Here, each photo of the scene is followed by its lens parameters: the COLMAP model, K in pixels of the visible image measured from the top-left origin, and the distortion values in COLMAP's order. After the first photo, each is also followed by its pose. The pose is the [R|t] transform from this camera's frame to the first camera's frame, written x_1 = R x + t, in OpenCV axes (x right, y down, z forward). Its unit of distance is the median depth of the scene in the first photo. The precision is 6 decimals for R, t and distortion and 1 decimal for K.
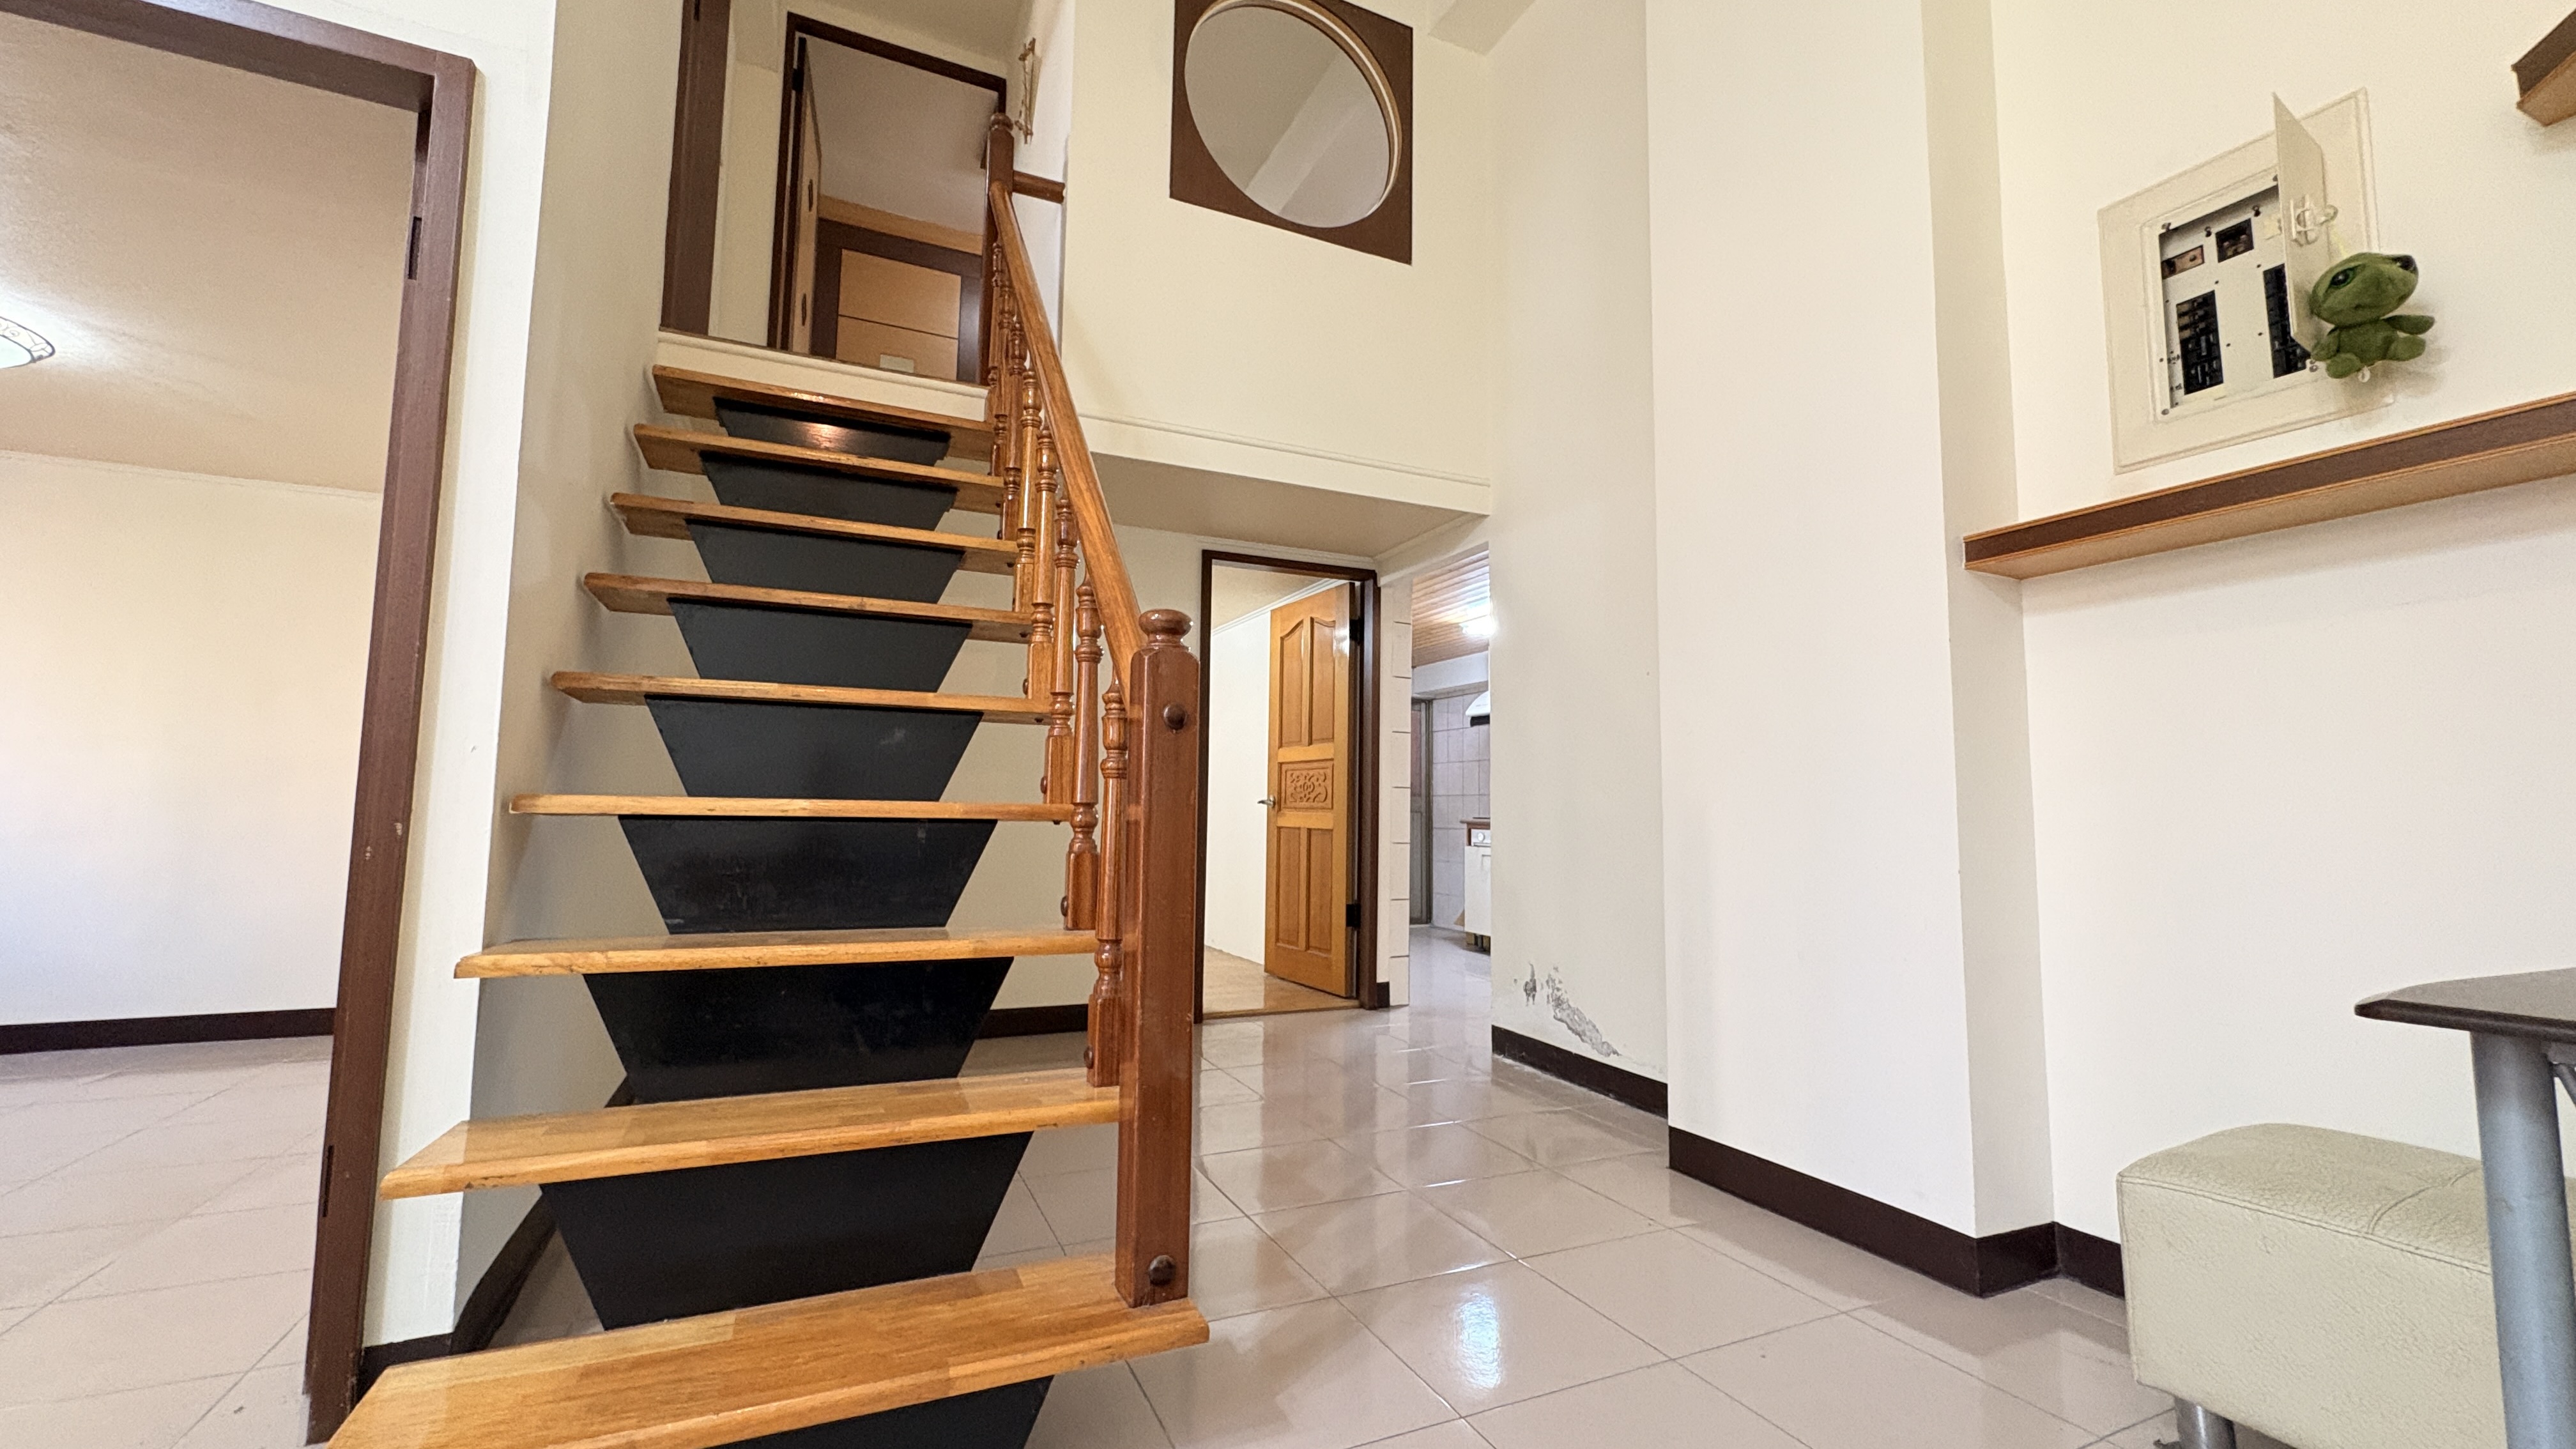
lens RADIAL K [[1022.9, 0, 1287.5], [0, 1022.9, 717.3], [0, 0, 1]] dist [-0.001507, 0.000087]
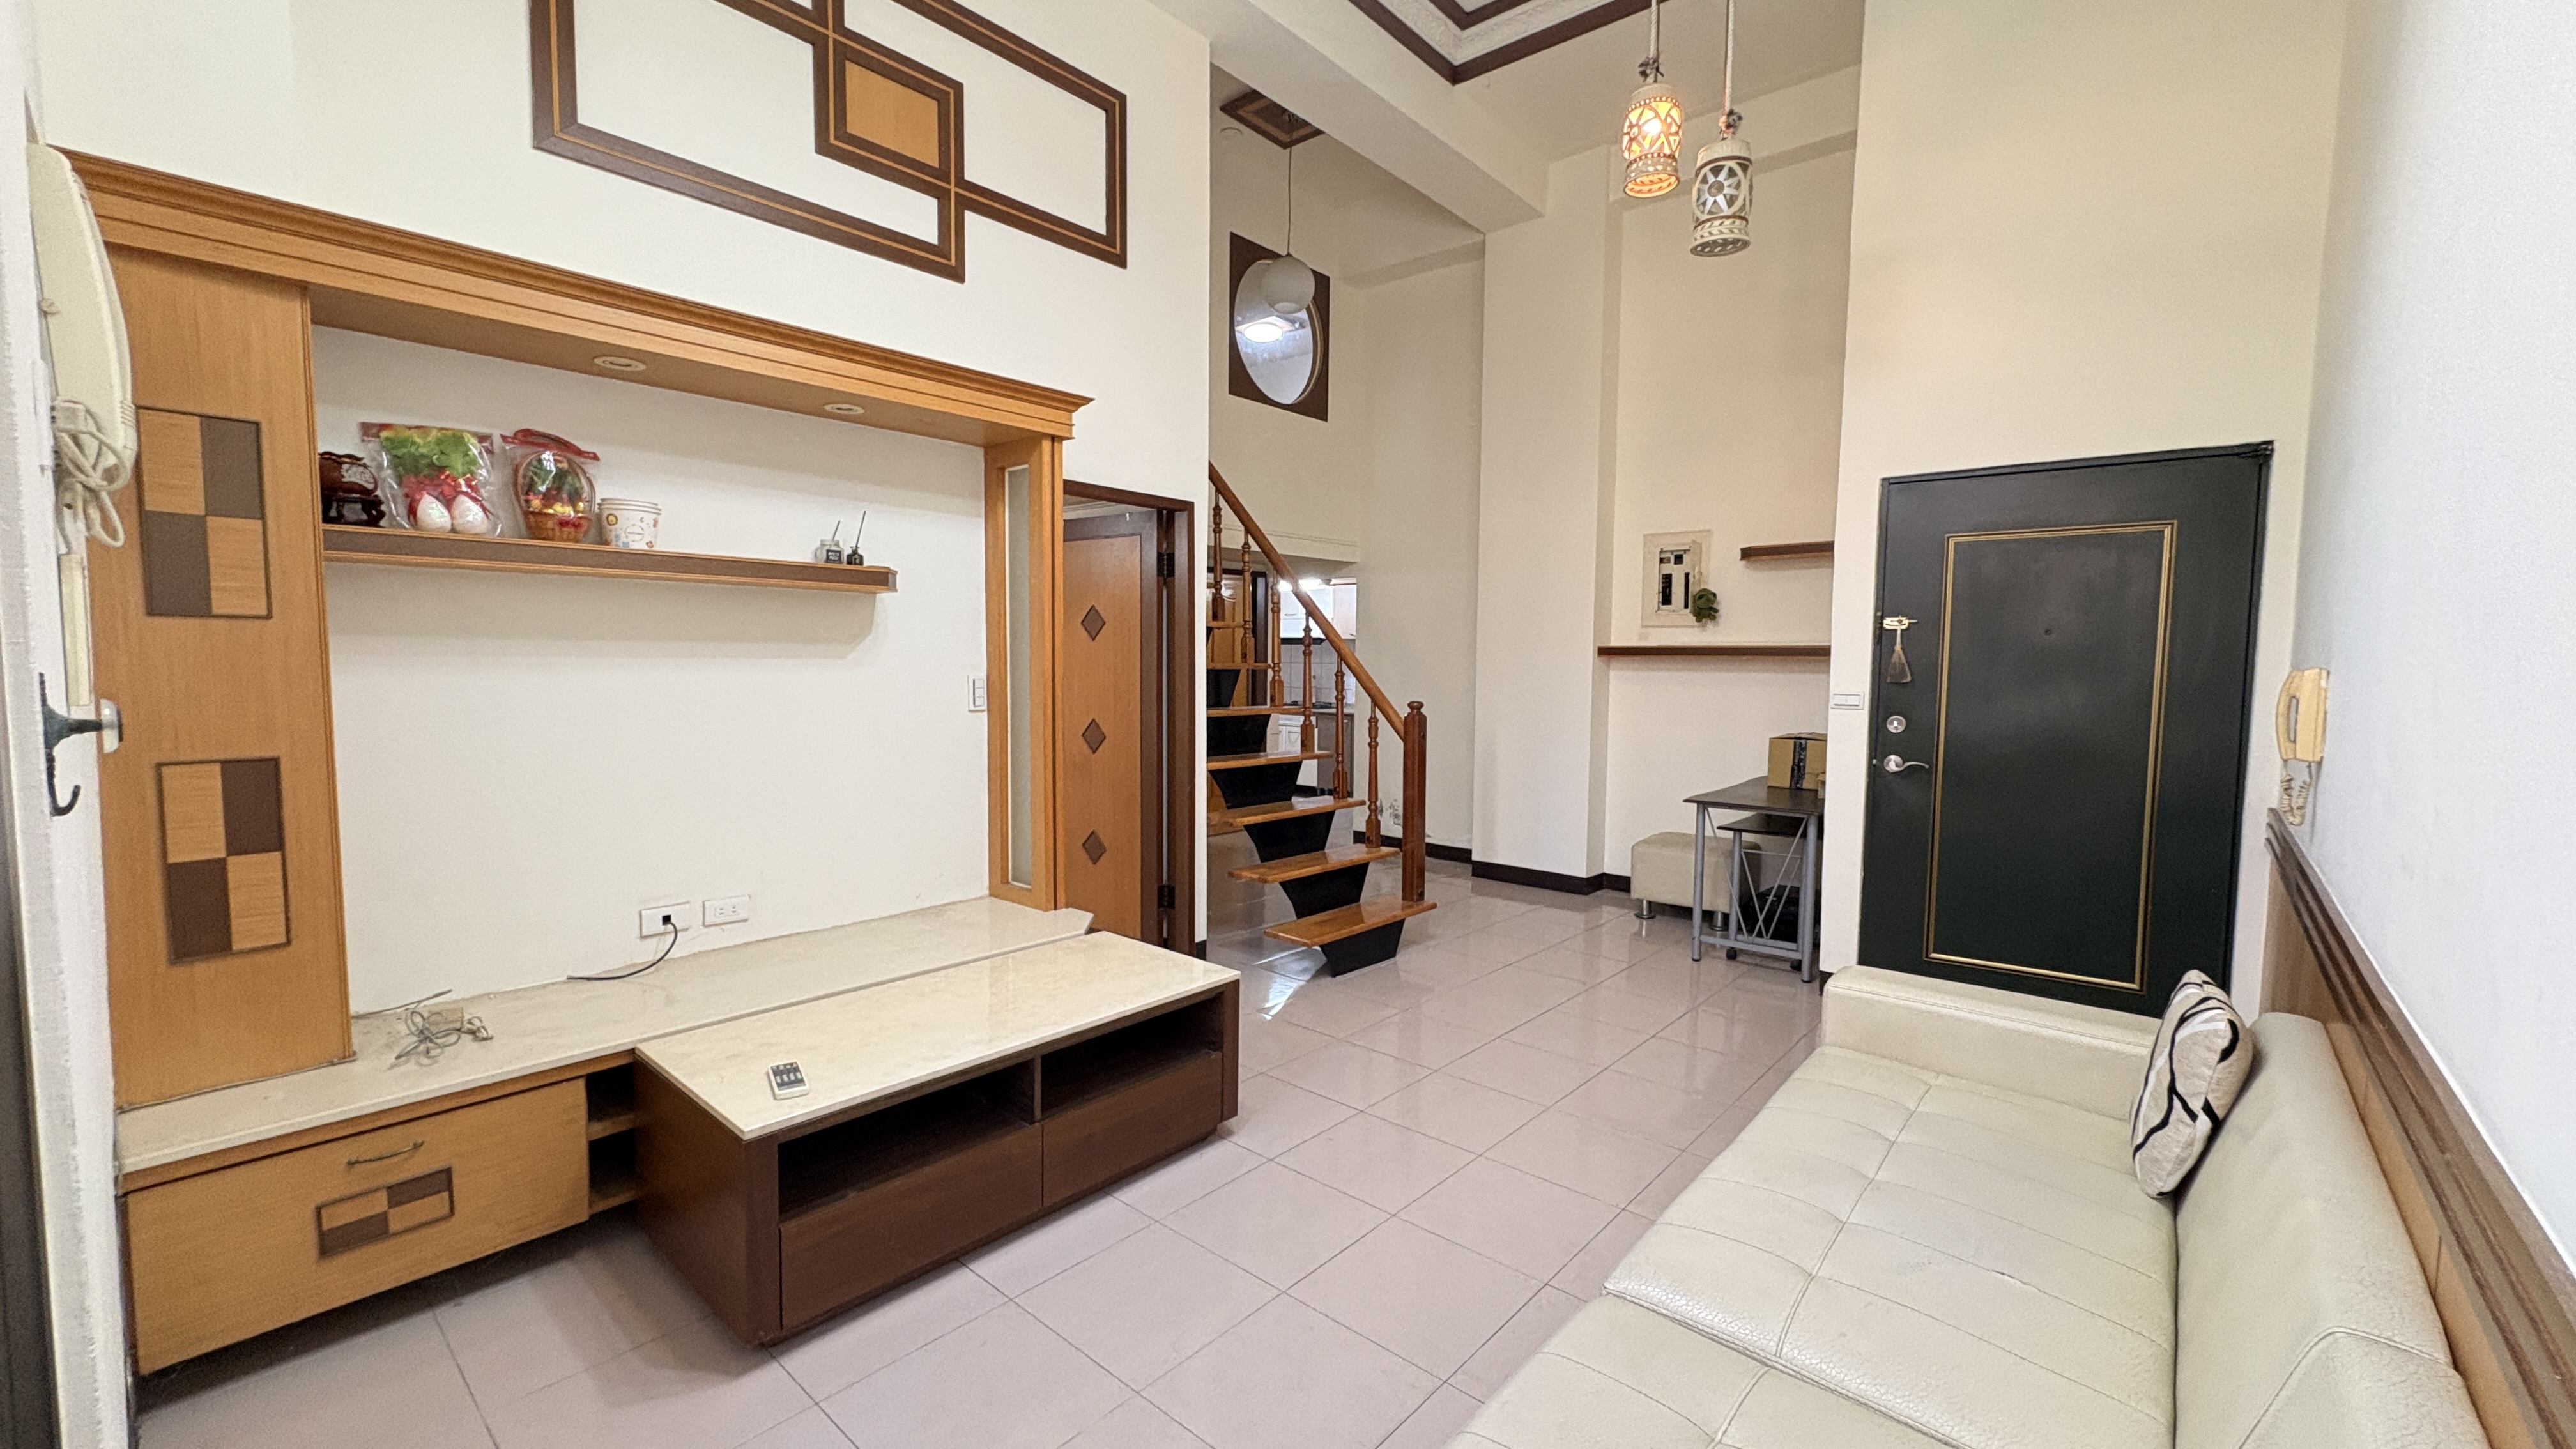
lens RADIAL K [[1022.9, 0, 1290.5], [0, 1022.9, 730.2], [0, 0, 1]] dist [-0.001507, 0.000087]
pose [[0.915579, -0.032150, 0.400852, -1.320222], [-0.034556, 0.986822, 0.158074, -0.380695], [-0.400651, -0.158581, 0.902403, -1.318028]]
